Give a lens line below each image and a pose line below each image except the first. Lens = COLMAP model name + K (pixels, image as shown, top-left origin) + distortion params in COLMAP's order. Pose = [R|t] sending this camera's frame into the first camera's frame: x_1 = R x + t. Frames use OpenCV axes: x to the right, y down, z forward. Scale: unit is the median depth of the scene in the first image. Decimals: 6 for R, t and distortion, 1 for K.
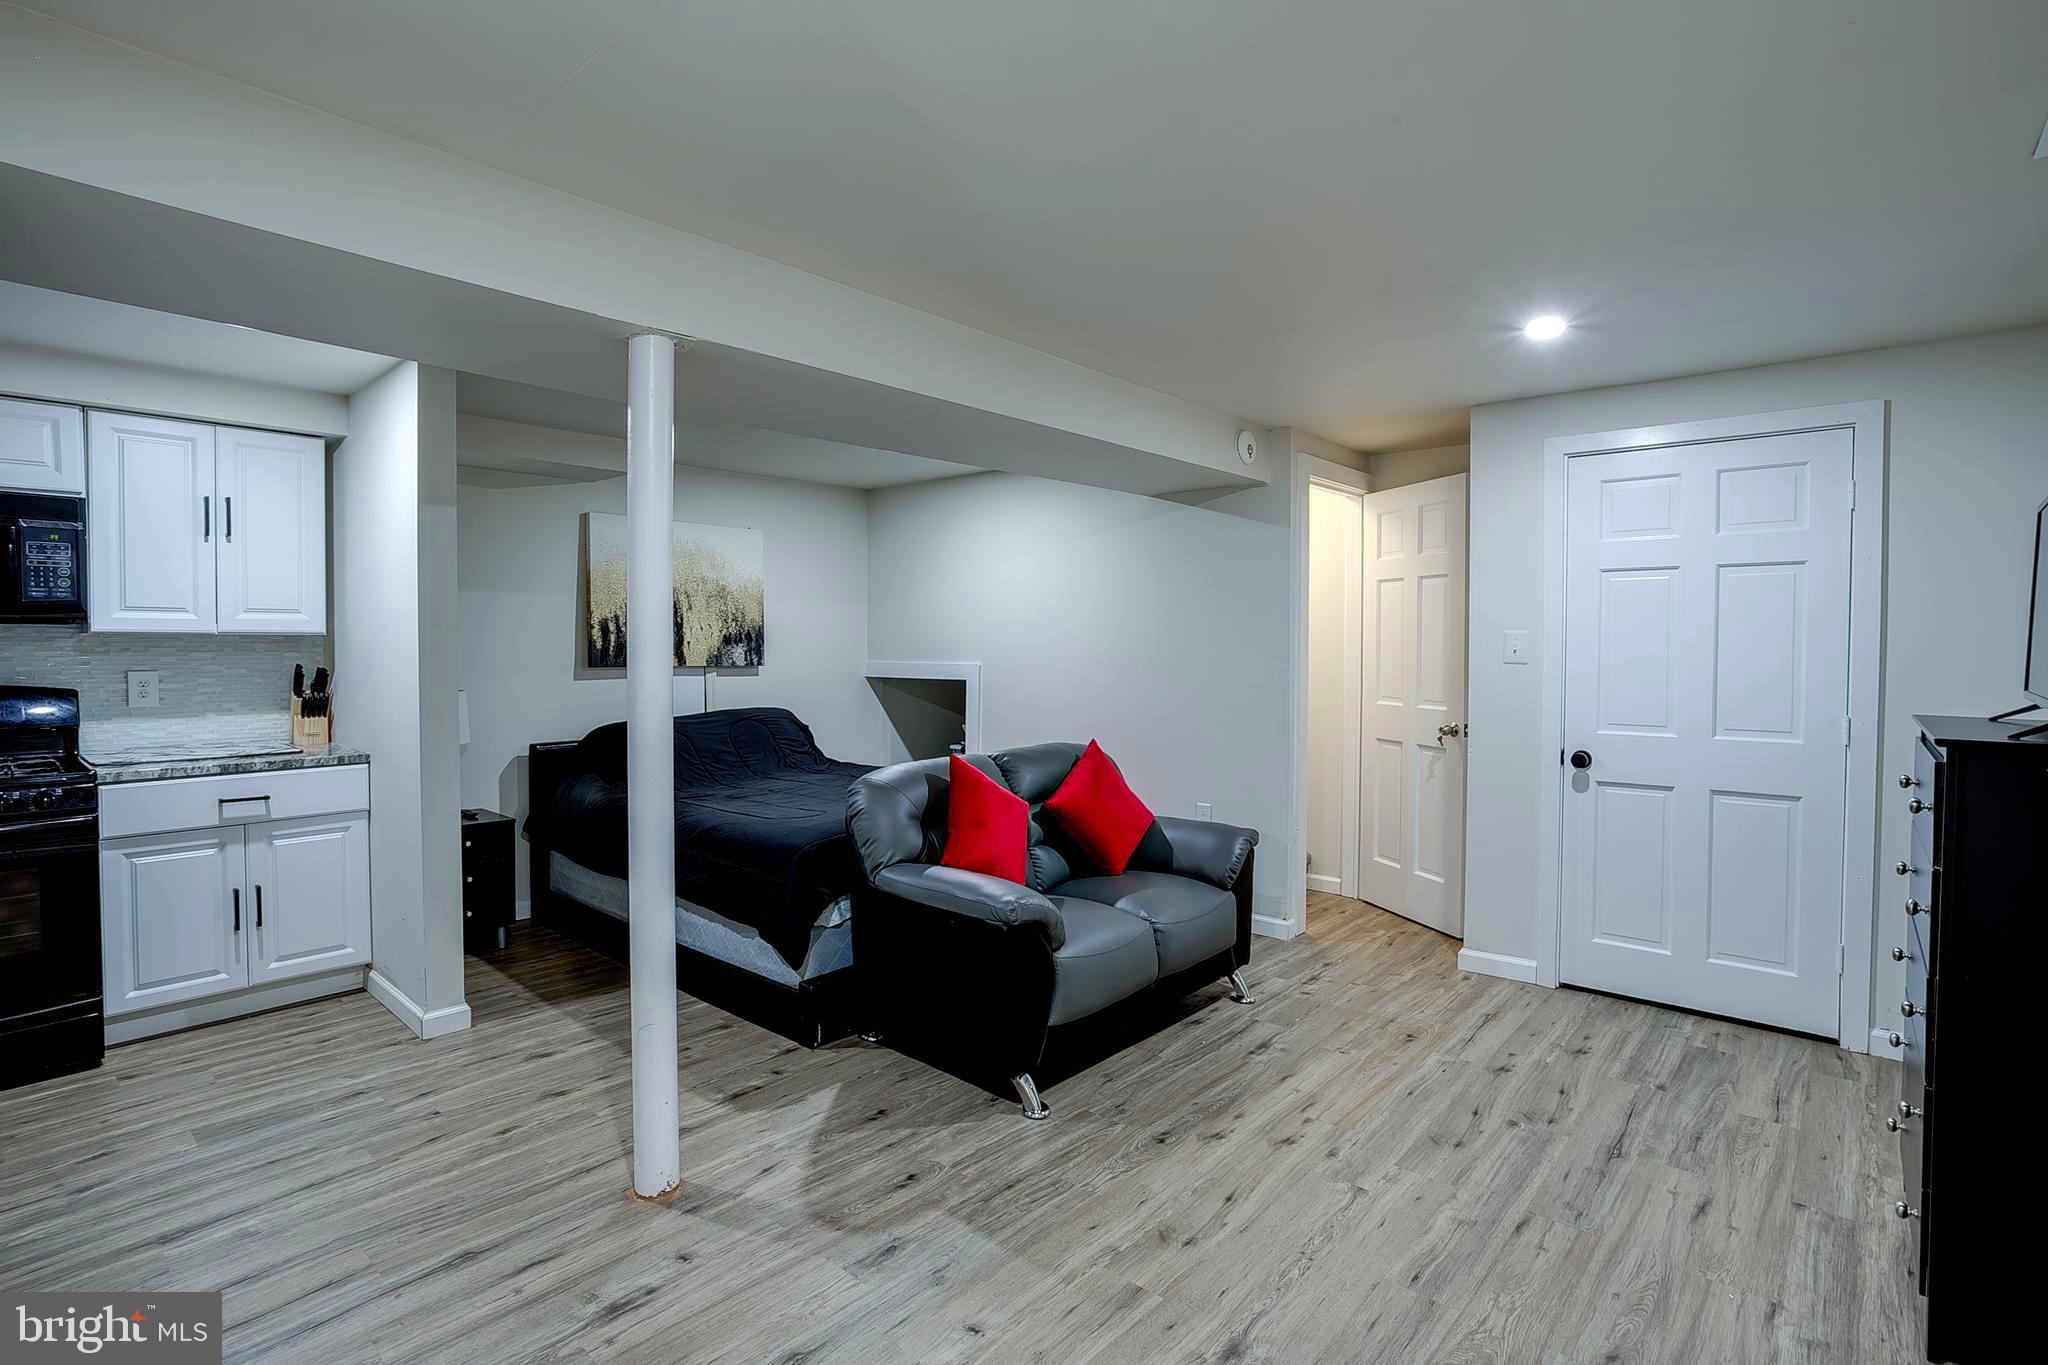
lens RADIAL K [[1006.1, 0, 954.0], [0, 1006.1, 664.7], [0, 0, 1]] dist [-0.057581, 0.028419]
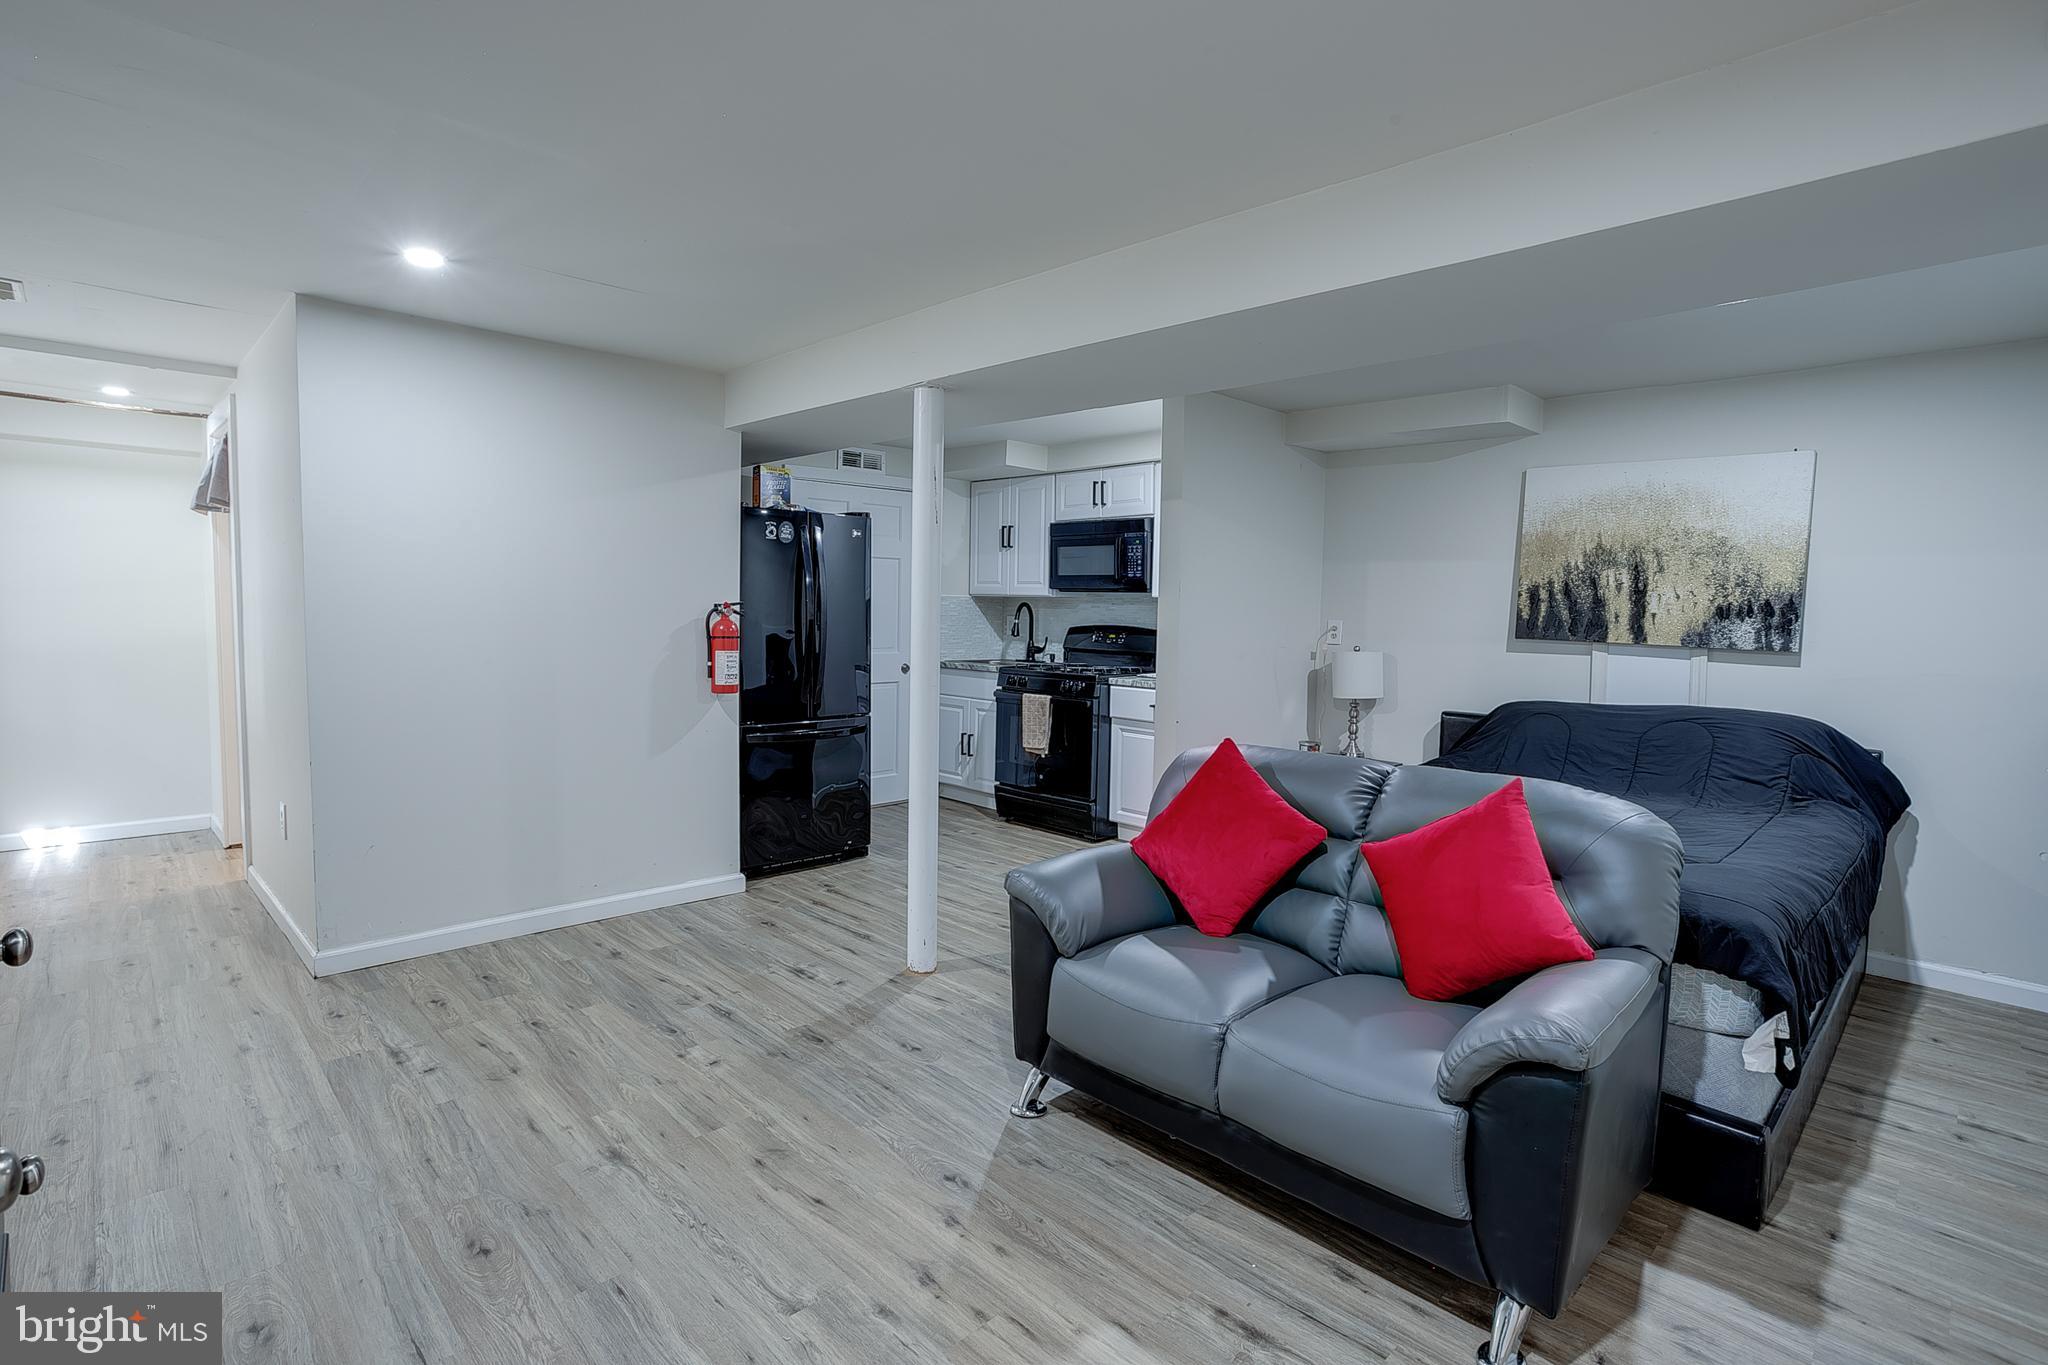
lens RADIAL K [[989.7, 0, 1019.4], [0, 989.7, 664.1], [0, 0, 1]] dist [-0.054614, 0.027361]
pose [[-0.045140, 0.060529, -0.997145, 0.775126], [-0.043089, 0.997116, 0.062477, -0.014806], [0.998051, 0.045786, -0.042402, 0.816245]]
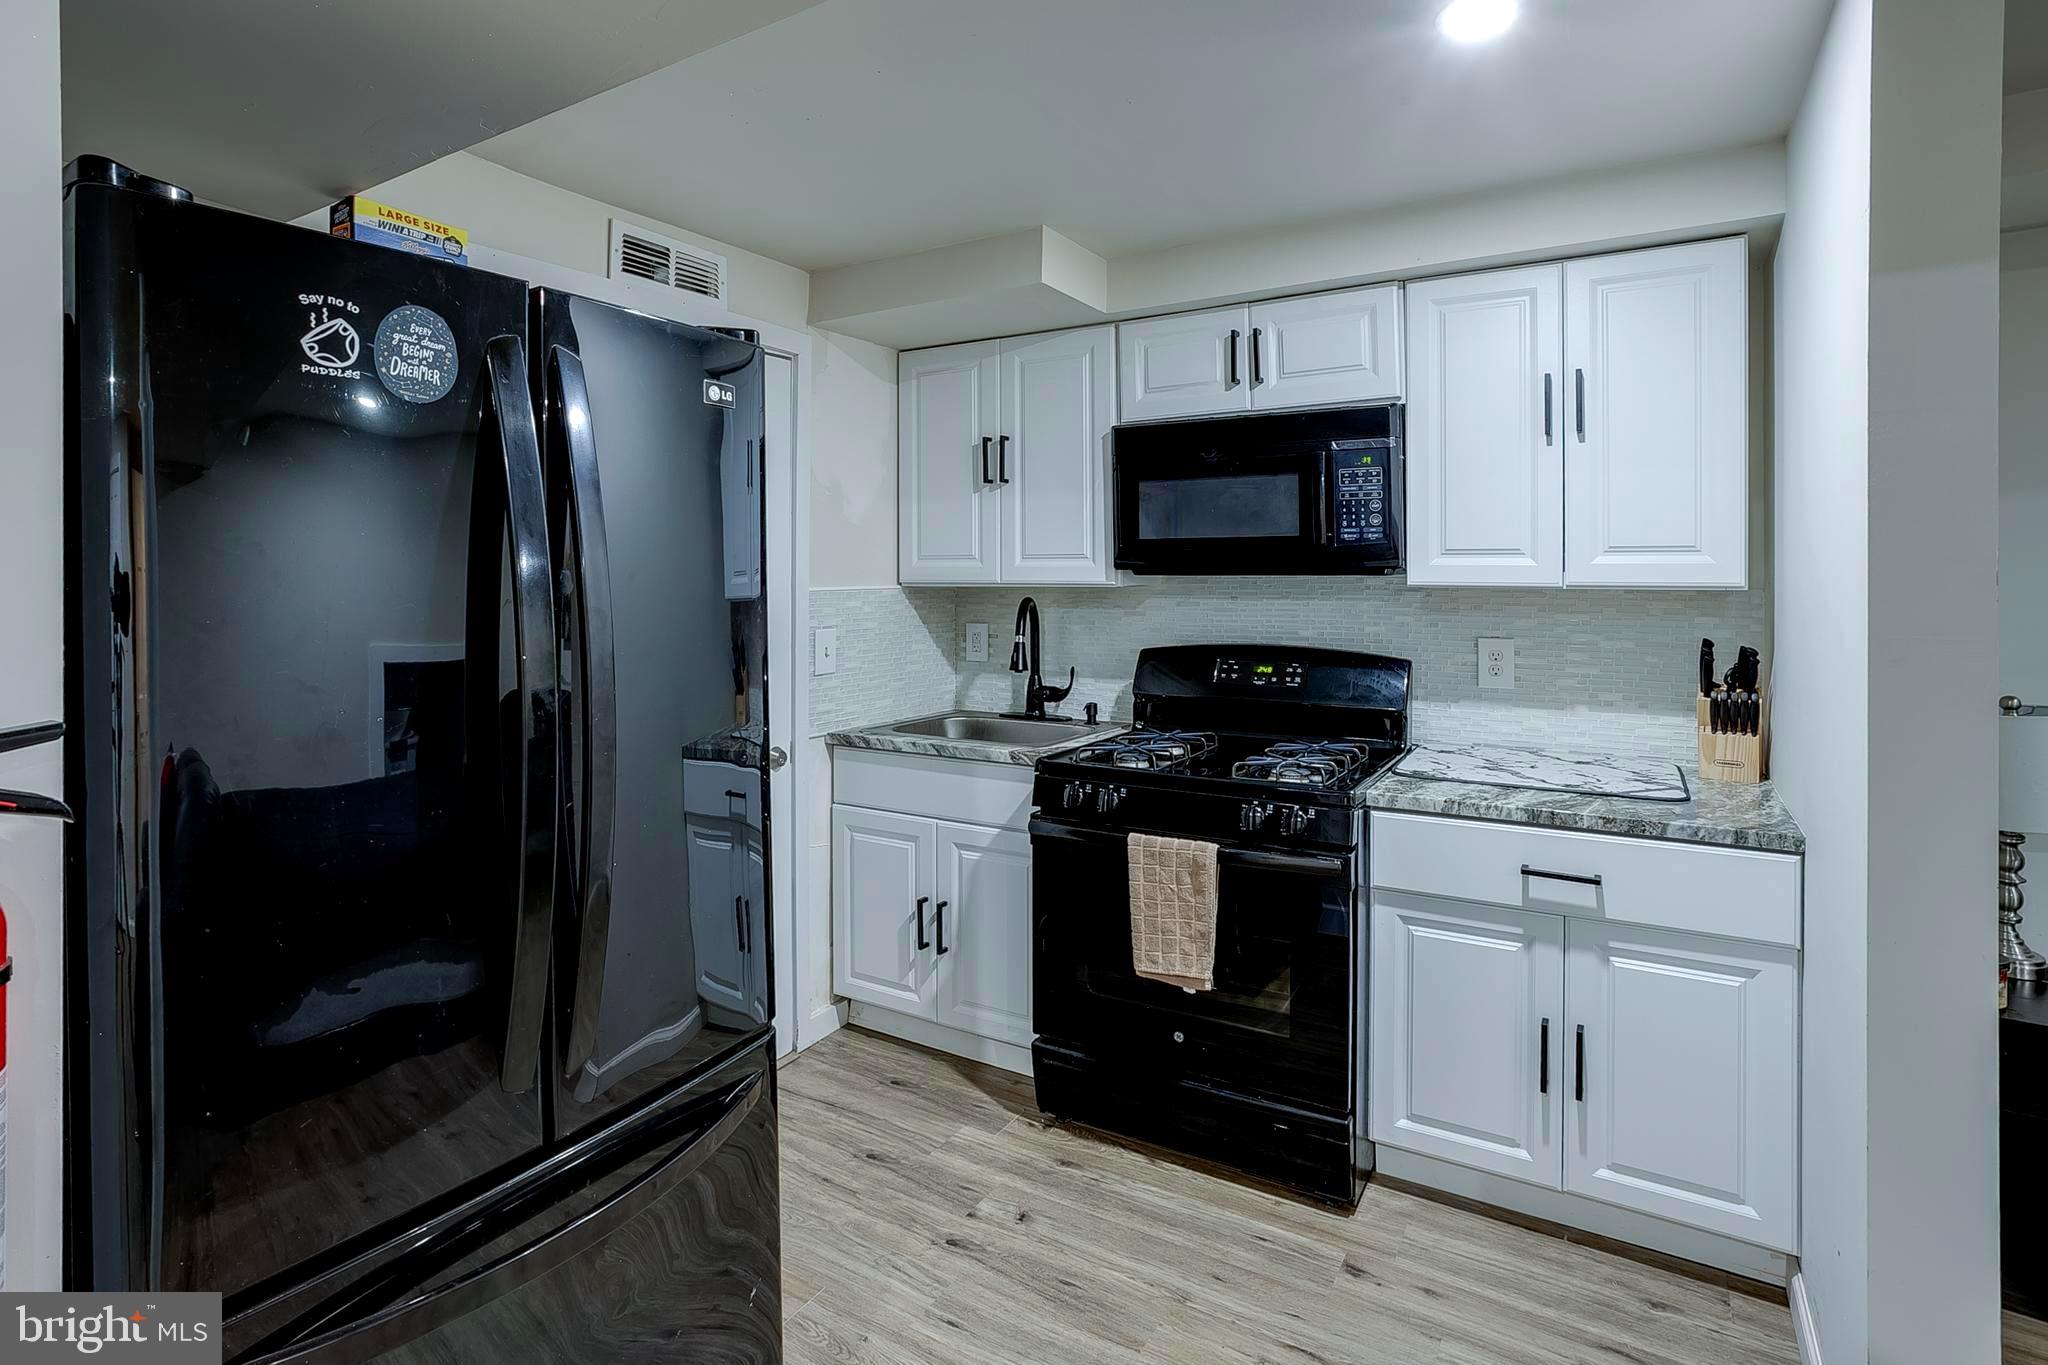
lens RADIAL K [[990.8, 0, 1063.4], [0, 990.8, 571.0], [0, 0, 1]] dist [-0.022785, 0.001026]
pose [[0.237512, -0.002174, -0.971382, -0.218829], [-0.020128, 0.999772, -0.007159, -0.032692], [0.971176, 0.021252, 0.237414, 0.556863]]
